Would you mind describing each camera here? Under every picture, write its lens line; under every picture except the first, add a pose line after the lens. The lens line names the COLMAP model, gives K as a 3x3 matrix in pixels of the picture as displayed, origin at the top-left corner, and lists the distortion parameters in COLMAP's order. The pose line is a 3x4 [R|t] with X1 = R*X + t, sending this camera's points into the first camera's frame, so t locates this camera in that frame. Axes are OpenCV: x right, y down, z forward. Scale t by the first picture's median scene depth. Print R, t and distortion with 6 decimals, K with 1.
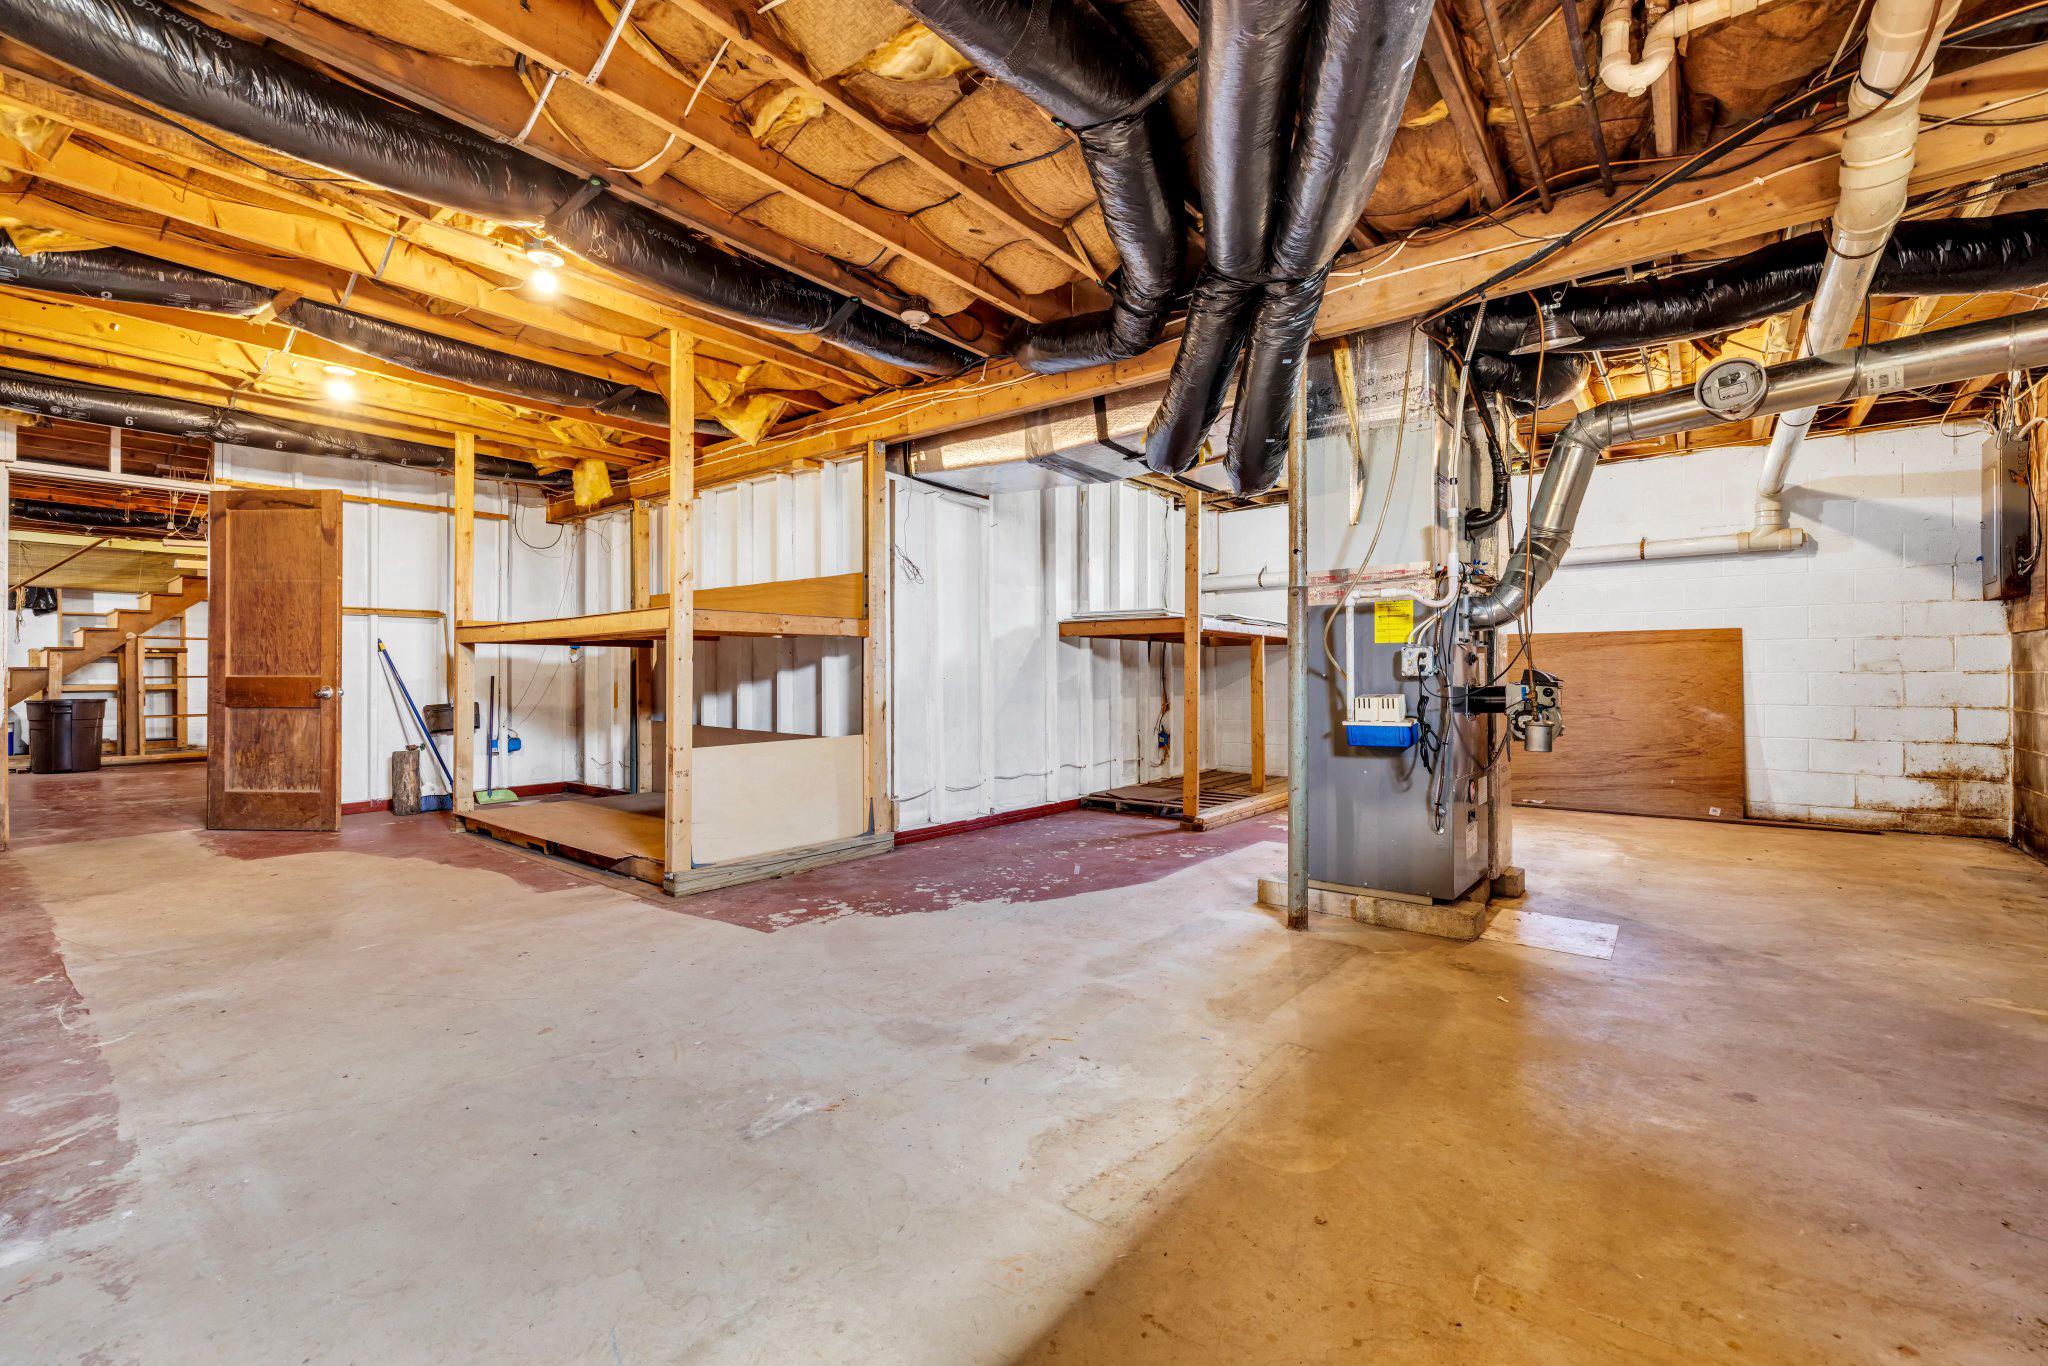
lens RADIAL K [[881.3, 0, 1022.6], [0, 881.3, 673.2], [0, 0, 1]] dist [0.000049, -0.000065]
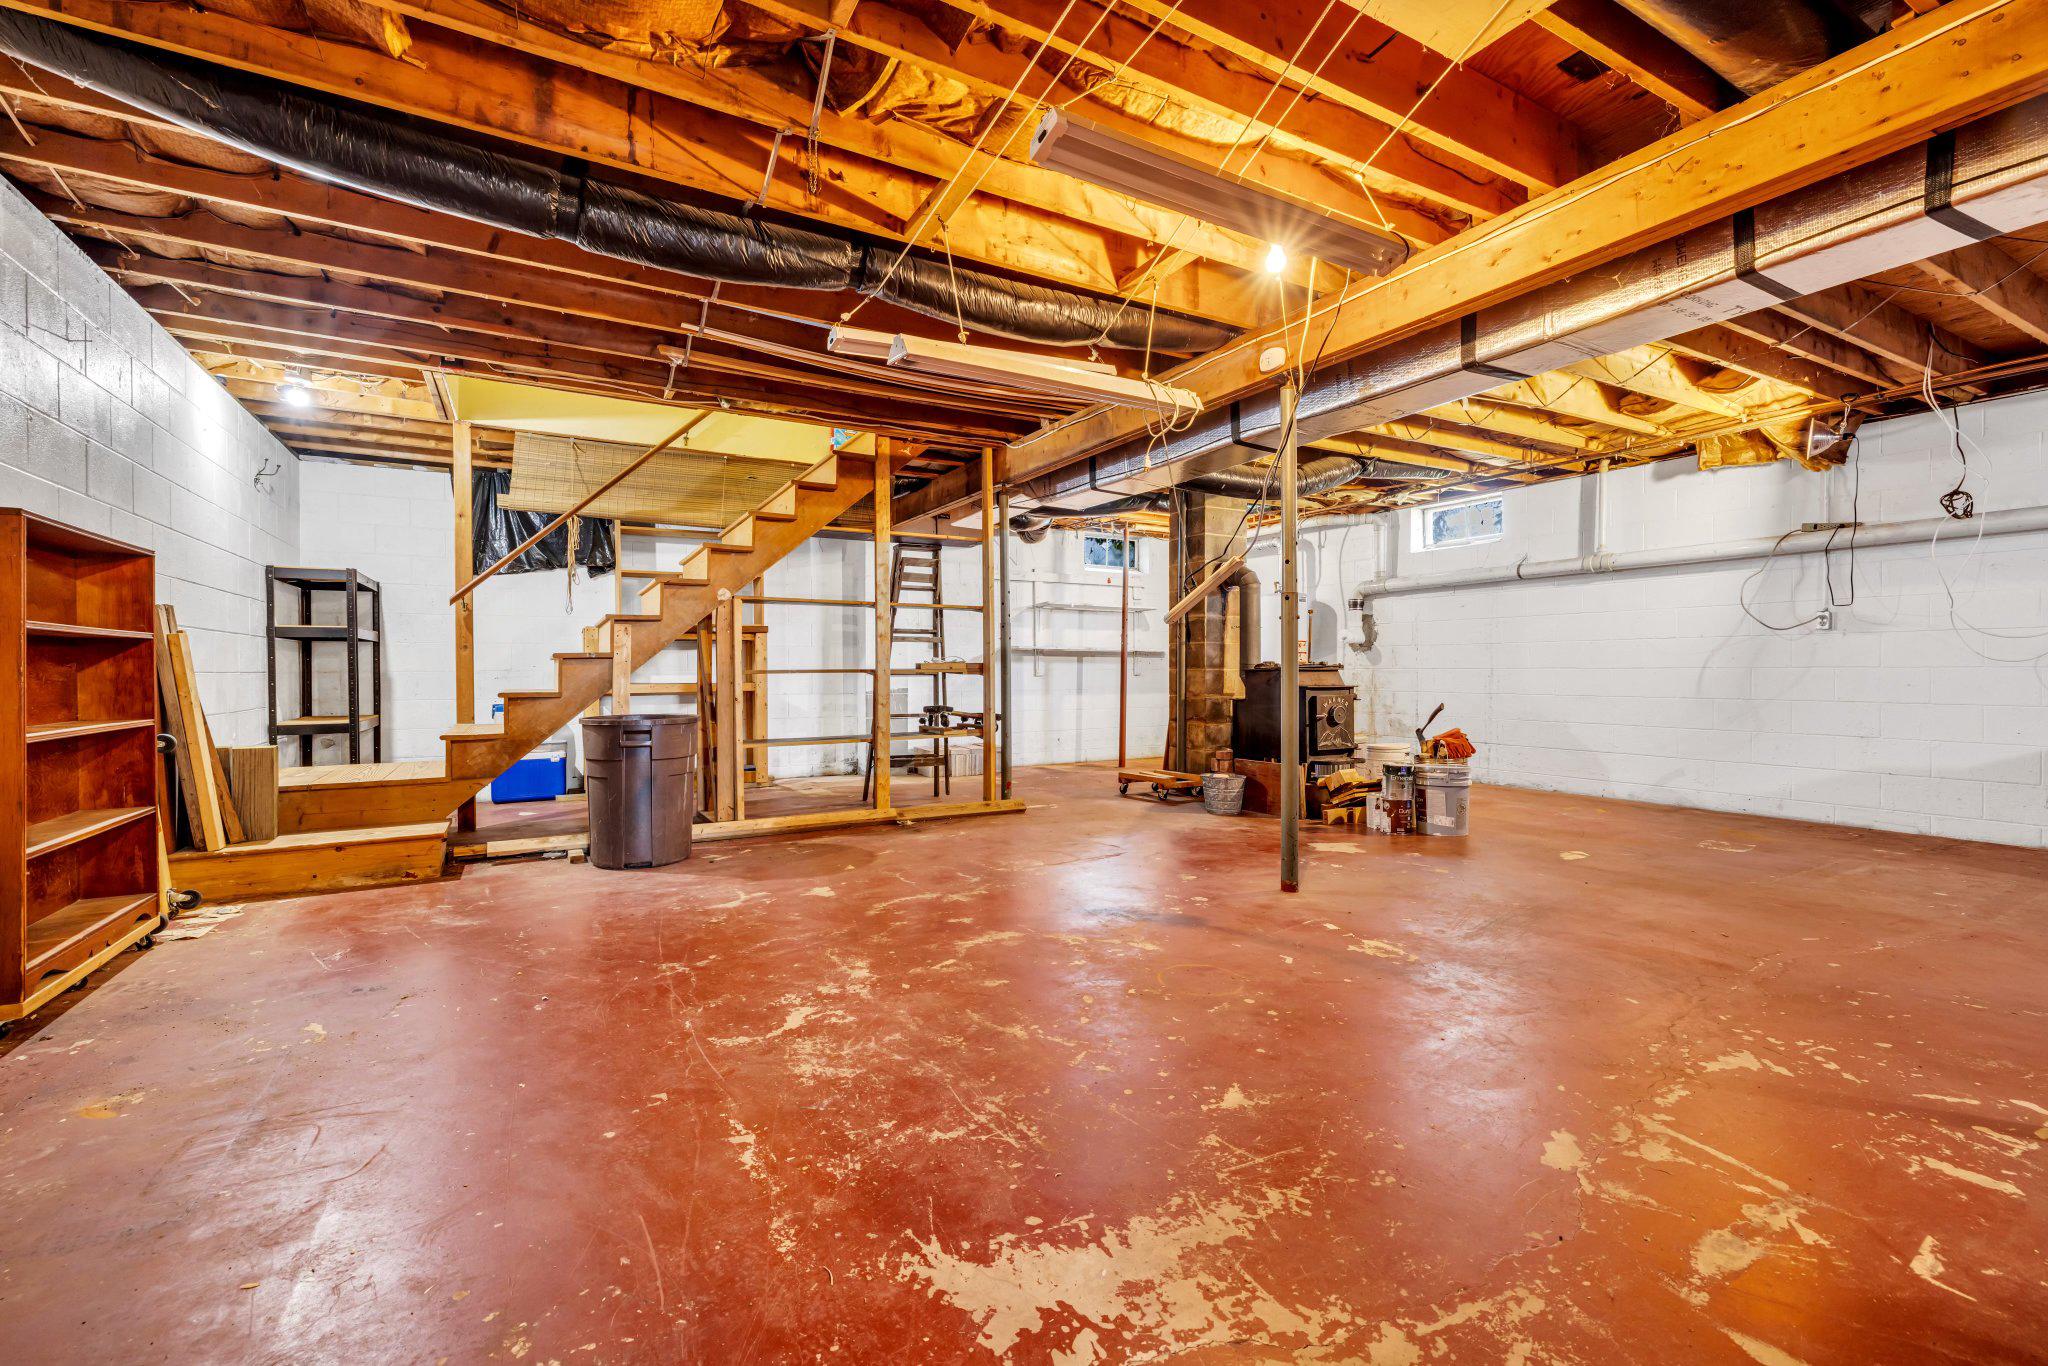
lens RADIAL K [[881.3, 0, 1020.4], [0, 881.3, 686.0], [0, 0, 1]] dist [0.000049, -0.000065]
pose [[0.926825, 0.006655, -0.375435, -0.615046], [0.001143, 0.999788, 0.020545, 0.001737], [0.375492, -0.019471, 0.926621, 0.544995]]
